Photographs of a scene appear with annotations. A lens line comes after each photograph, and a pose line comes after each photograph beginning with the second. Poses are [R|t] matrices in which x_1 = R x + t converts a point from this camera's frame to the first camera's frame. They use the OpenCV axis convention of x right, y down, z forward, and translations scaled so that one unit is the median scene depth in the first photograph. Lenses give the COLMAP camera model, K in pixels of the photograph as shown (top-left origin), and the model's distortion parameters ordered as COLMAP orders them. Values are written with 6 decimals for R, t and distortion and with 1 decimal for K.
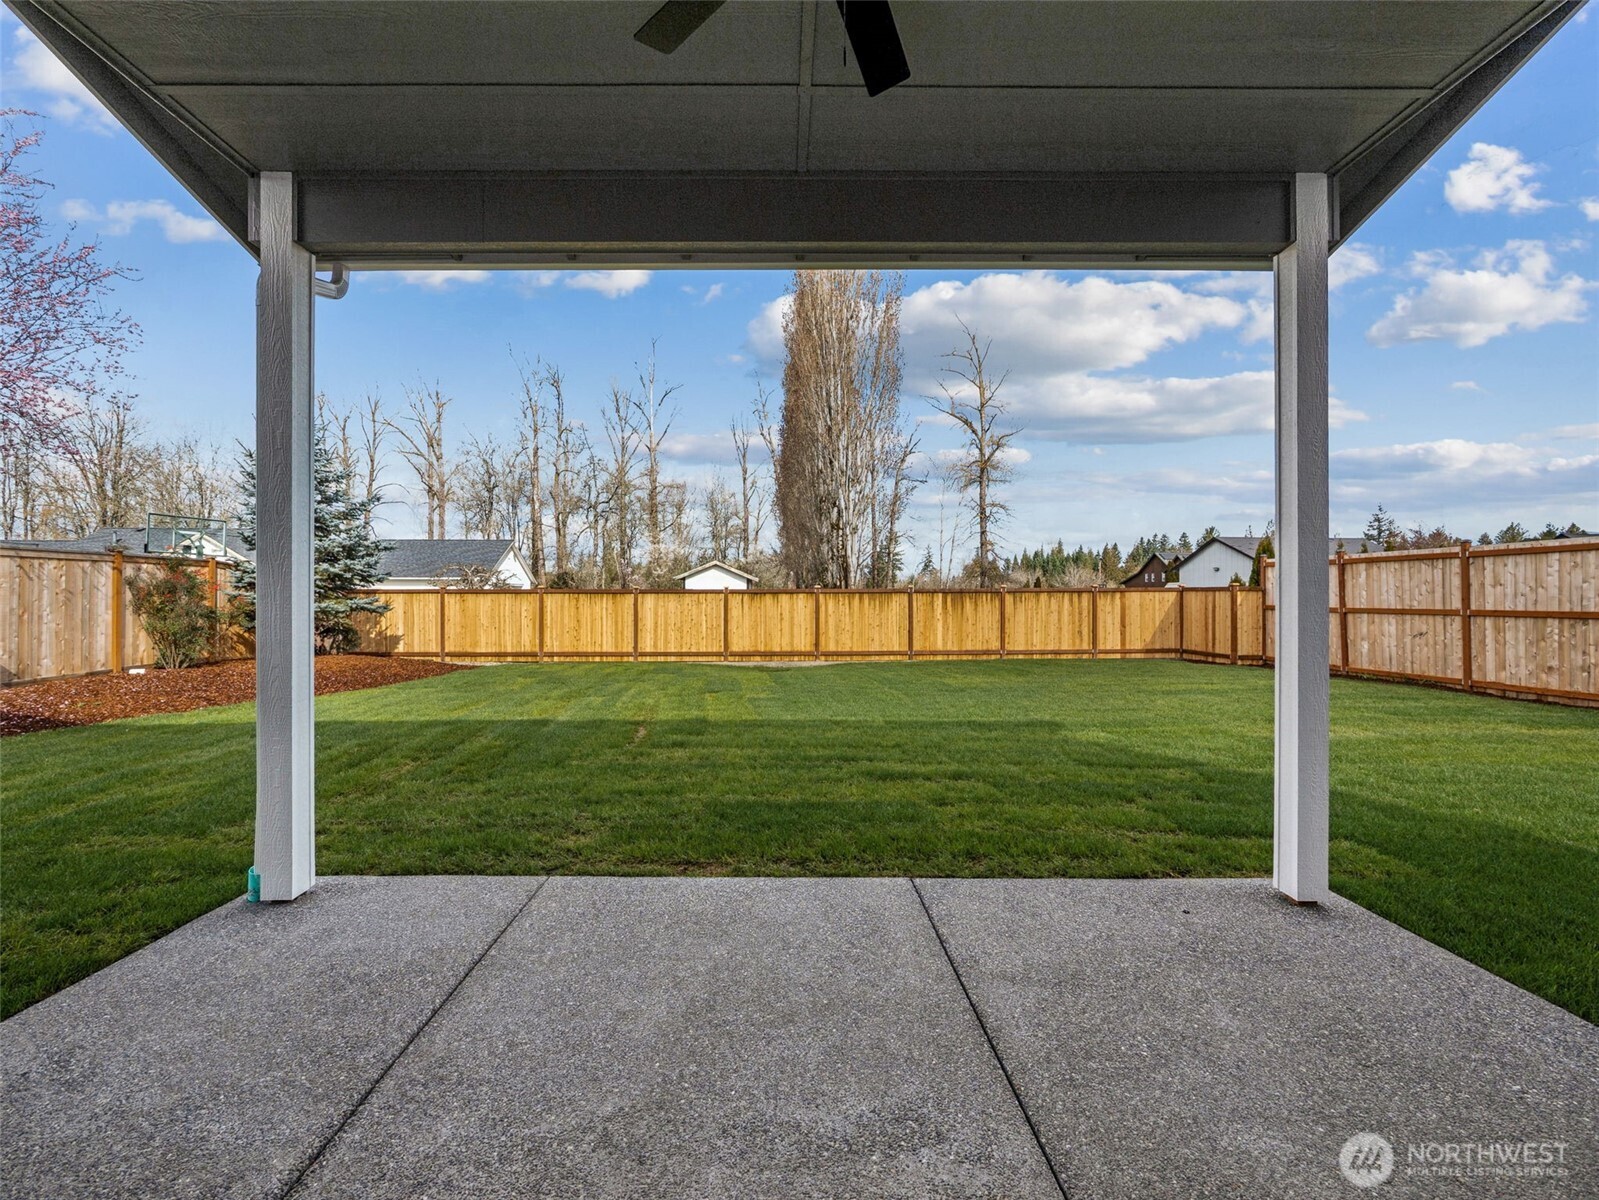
lens RADIAL K [[657.0, 0, 772.9], [0, 657.0, 594.2], [0, 0, 1]] dist [-0.001298, -0.000097]
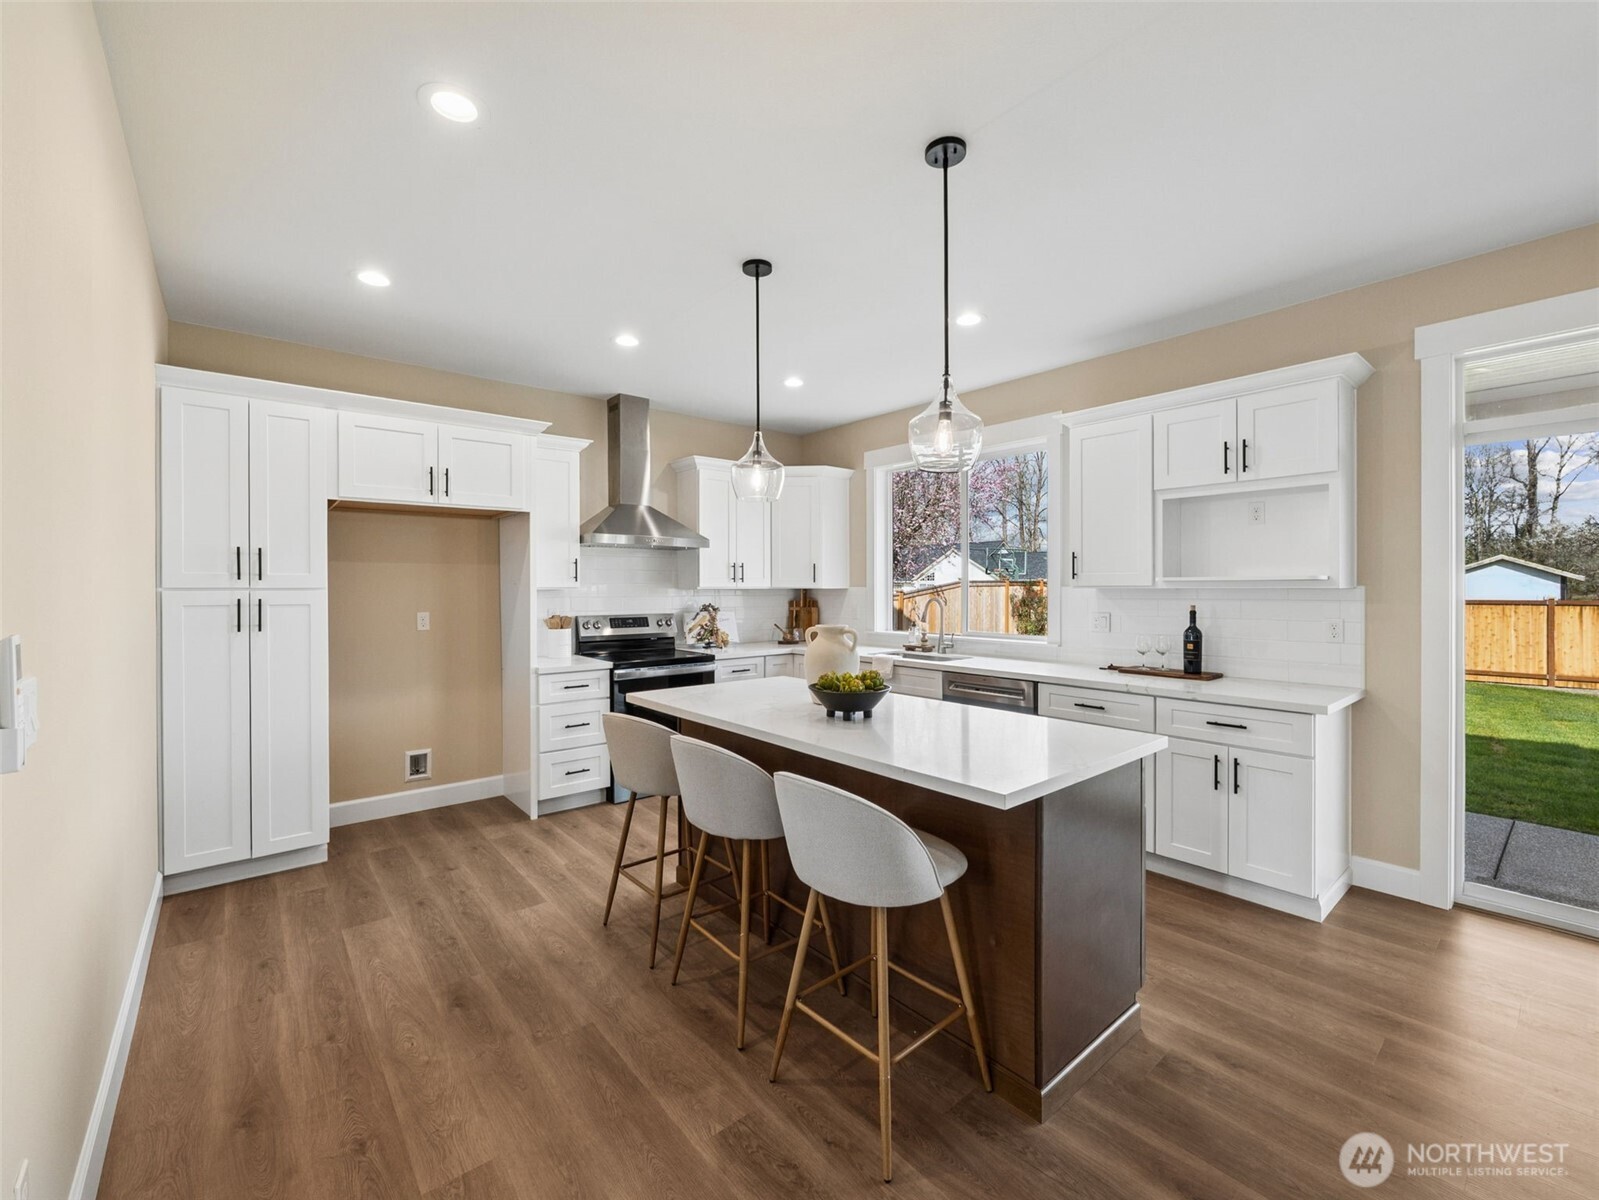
lens RADIAL K [[662.4, 0, 799.6], [0, 662.4, 592.0], [0, 0, 1]] dist [-0.000773, 0.000050]
pose [[0.646565, -0.000120, -0.762859, -0.046853], [0.004677, 0.999982, 0.003807, -0.026325], [0.762845, -0.006029, 0.646554, -0.284995]]
